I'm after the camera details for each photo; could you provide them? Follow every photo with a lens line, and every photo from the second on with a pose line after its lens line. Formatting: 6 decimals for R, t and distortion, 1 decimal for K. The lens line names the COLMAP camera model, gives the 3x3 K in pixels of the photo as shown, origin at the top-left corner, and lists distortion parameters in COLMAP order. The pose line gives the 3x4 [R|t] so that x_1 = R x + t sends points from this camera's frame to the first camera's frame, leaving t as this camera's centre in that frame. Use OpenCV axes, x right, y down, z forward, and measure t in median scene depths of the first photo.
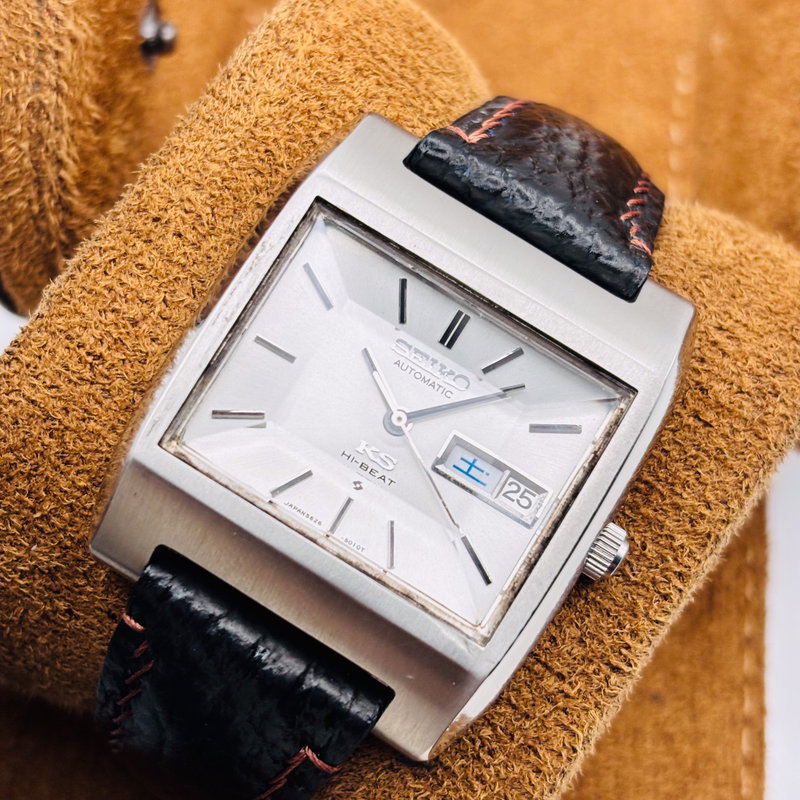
lens RADIAL K [[1605.8, 0, 400.0], [0, 1605.8, 400.0], [0, 0, 1]] dist [0.006569, 0.093481]
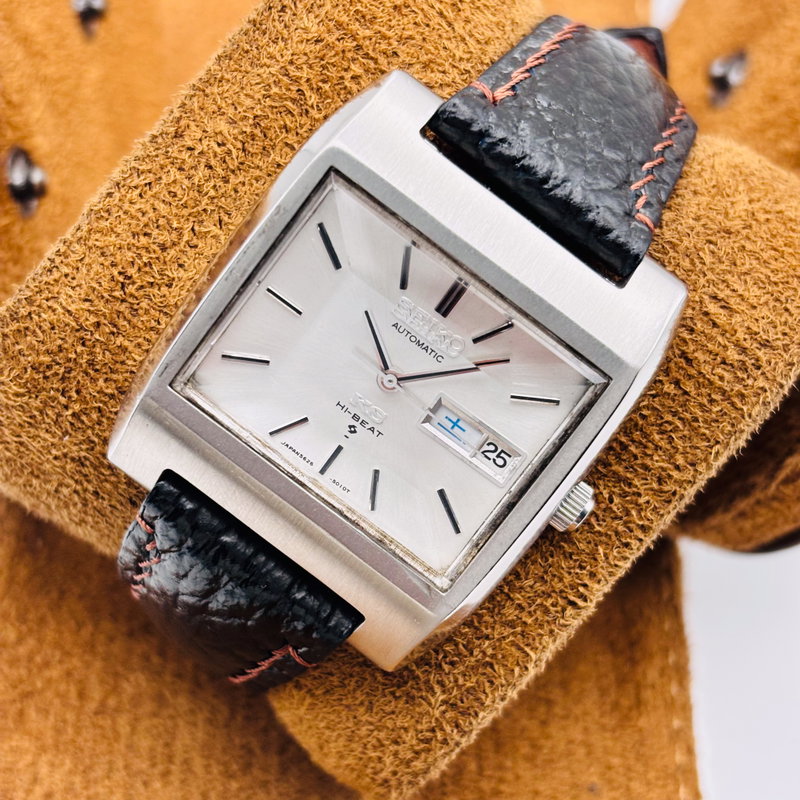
lens RADIAL K [[1605.8, 0, 400.0], [0, 1605.8, 400.0], [0, 0, 1]] dist [0.006569, 0.093481]
pose [[0.991955, 0.105178, -0.070452, 0.078613], [-0.085111, 0.966063, 0.243883, -0.226220], [0.093712, -0.235924, 0.967242, -0.051912]]
